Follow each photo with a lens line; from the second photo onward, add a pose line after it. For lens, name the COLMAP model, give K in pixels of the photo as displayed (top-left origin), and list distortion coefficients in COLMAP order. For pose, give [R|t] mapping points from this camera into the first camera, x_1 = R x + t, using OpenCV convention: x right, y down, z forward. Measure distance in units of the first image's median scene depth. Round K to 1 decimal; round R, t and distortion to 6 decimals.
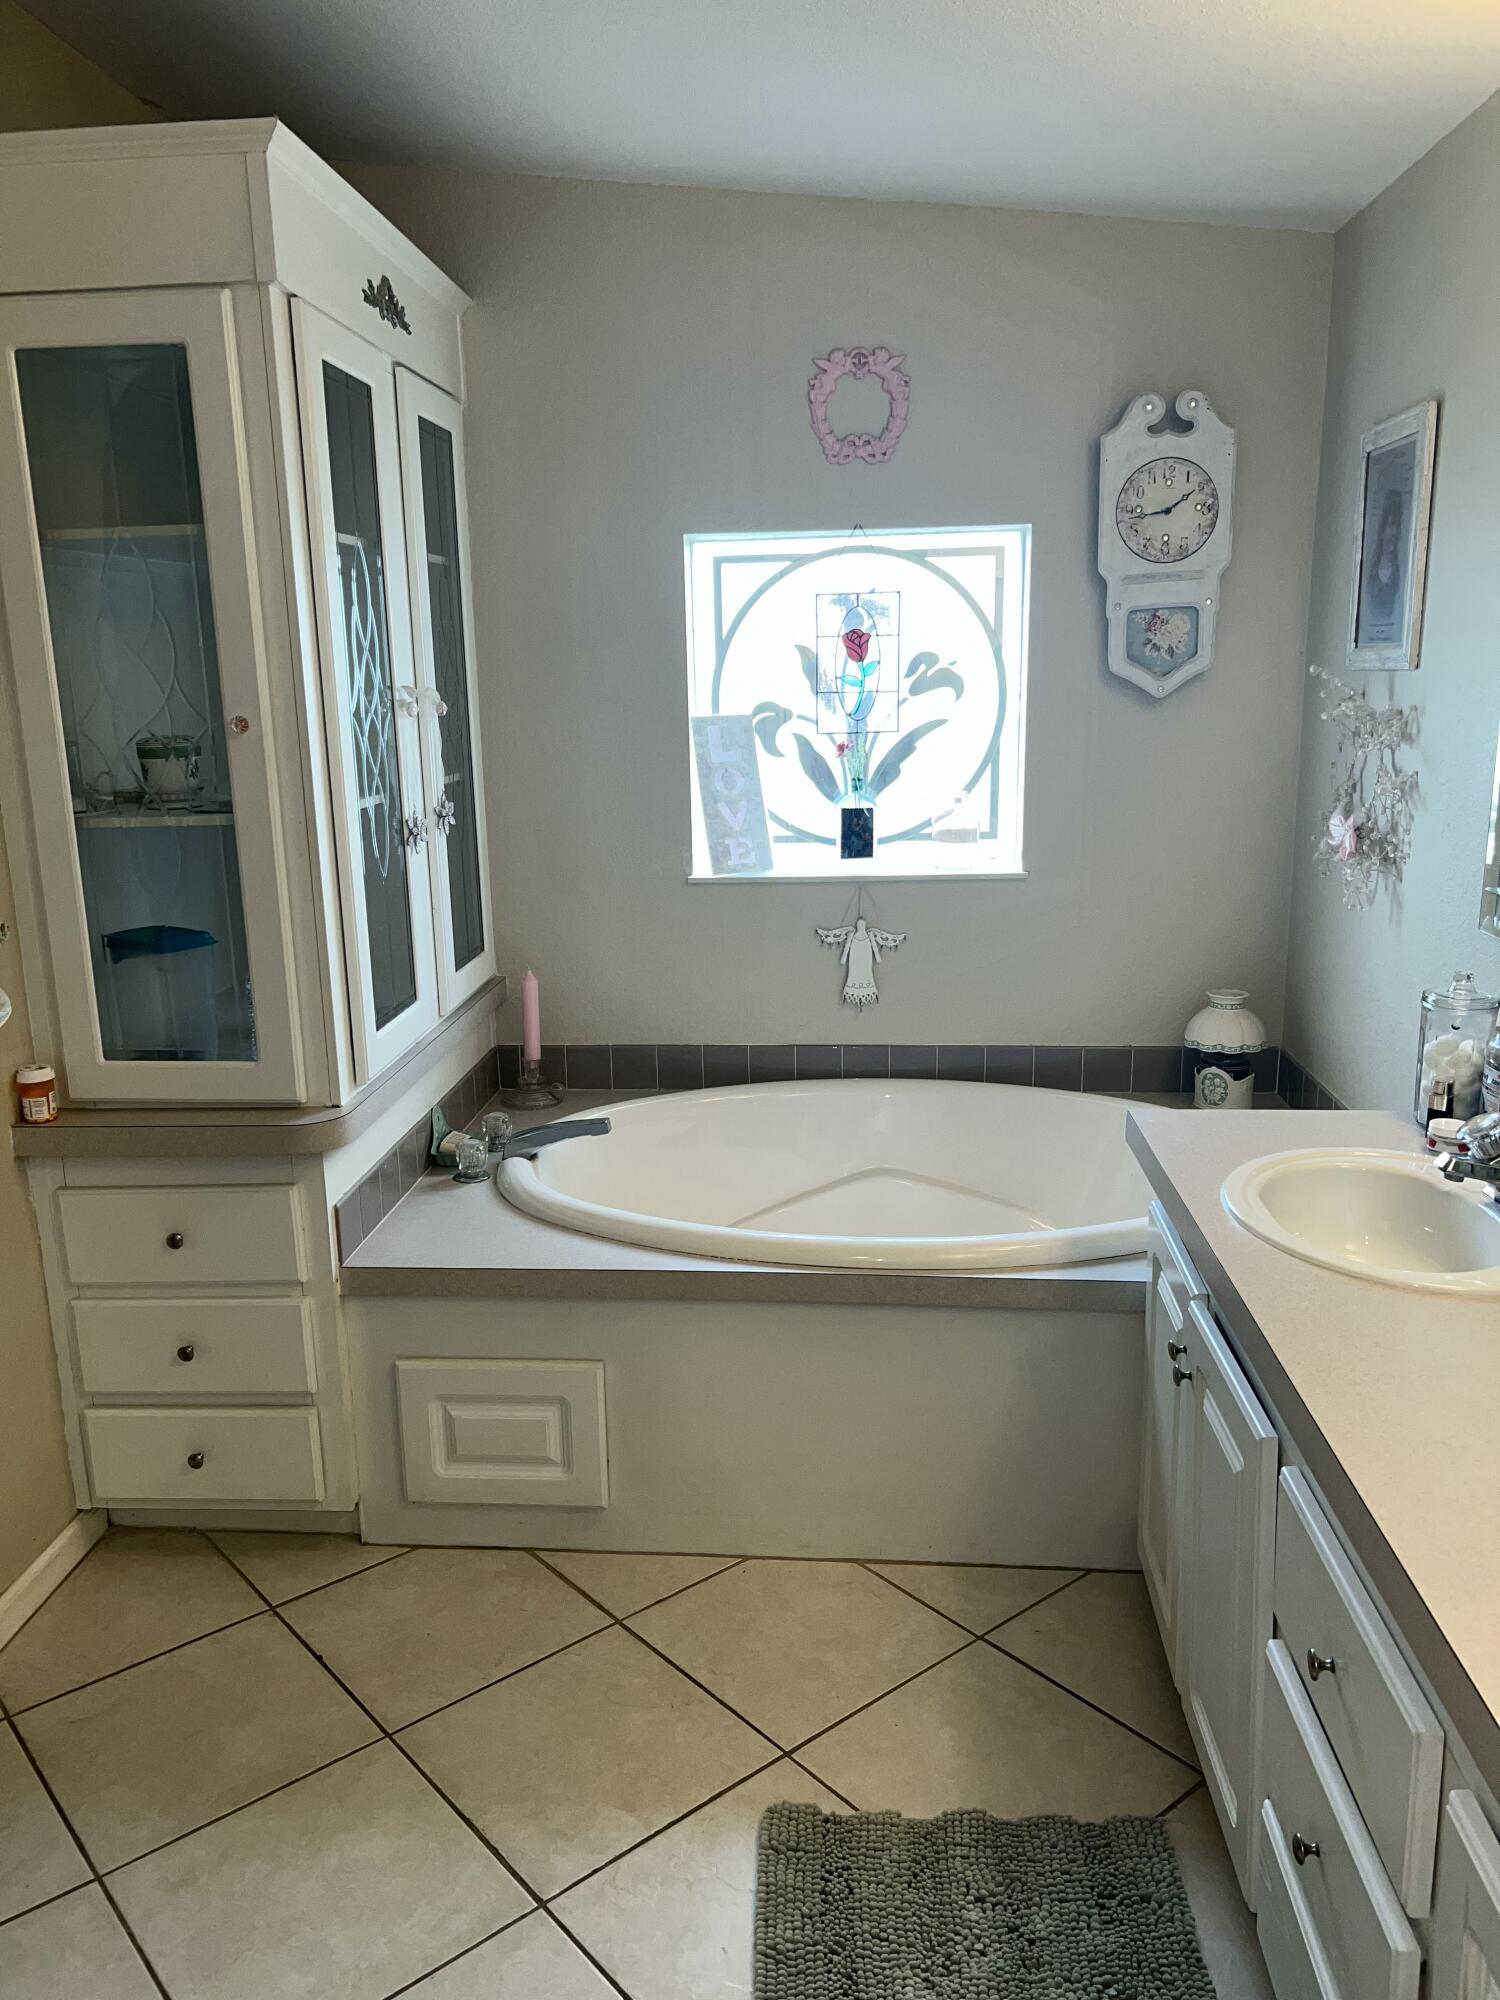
lens RADIAL K [[1515.3, 0, 727.1], [0, 1515.3, 1030.7], [0, 0, 1]] dist [0.004790, 0.005050]
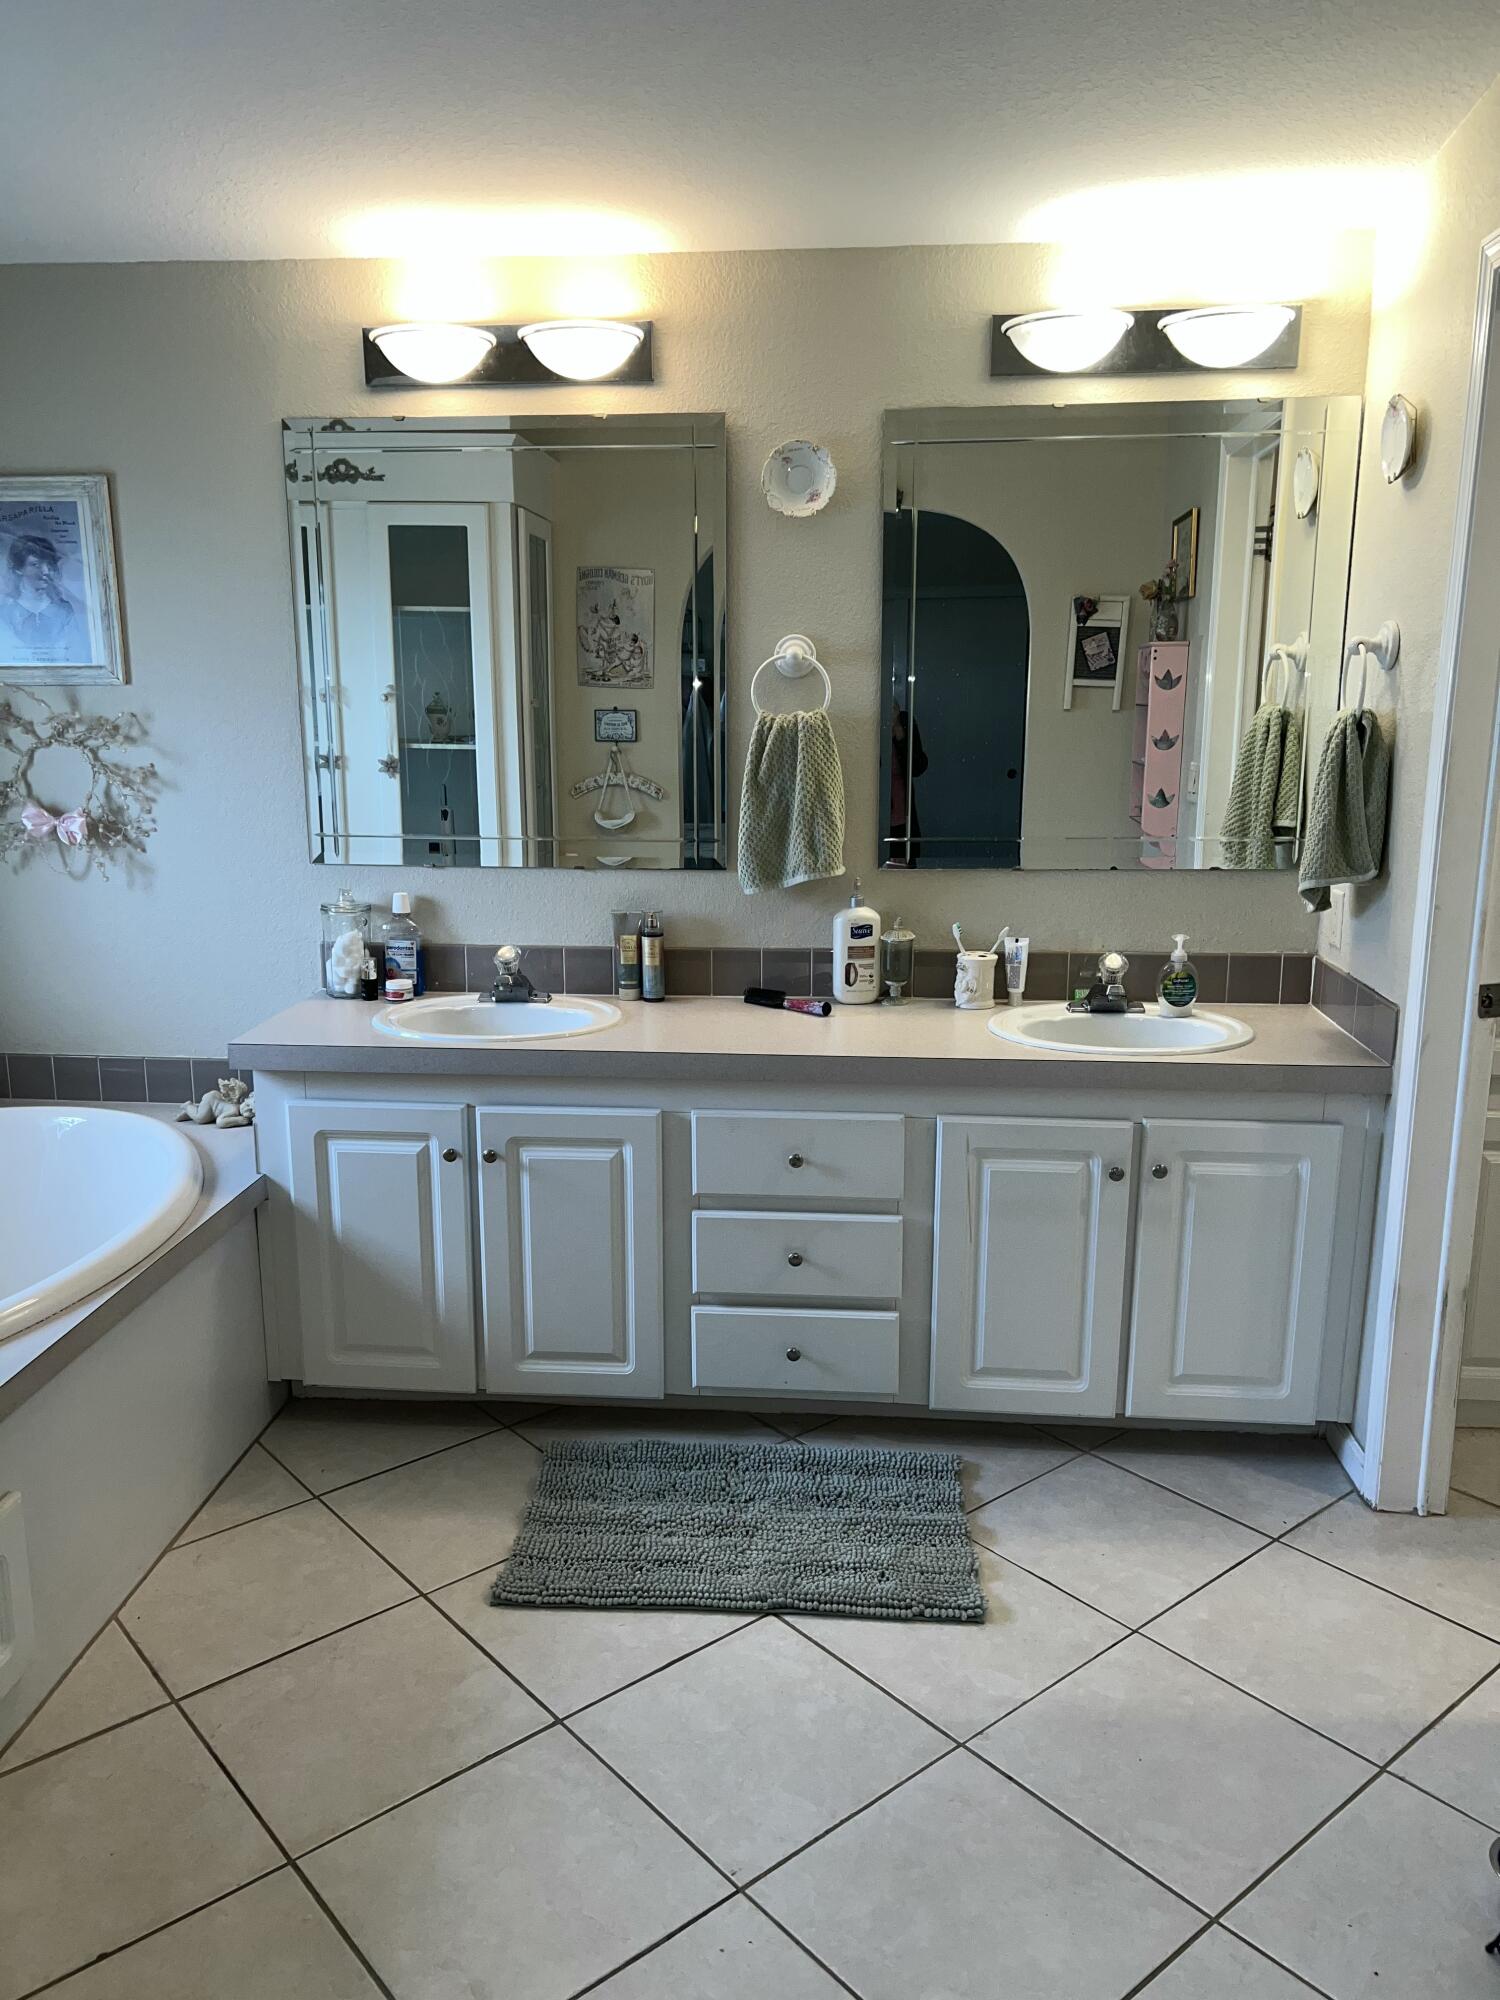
lens RADIAL K [[1515.3, 0, 727.1], [0, 1515.3, 1030.7], [0, 0, 1]] dist [0.004790, 0.005050]
pose [[-0.005597, -0.202823, 0.979199, -0.909784], [0.231845, 0.952270, 0.198570, -0.104098], [-0.972737, 0.228134, 0.041694, 0.555389]]
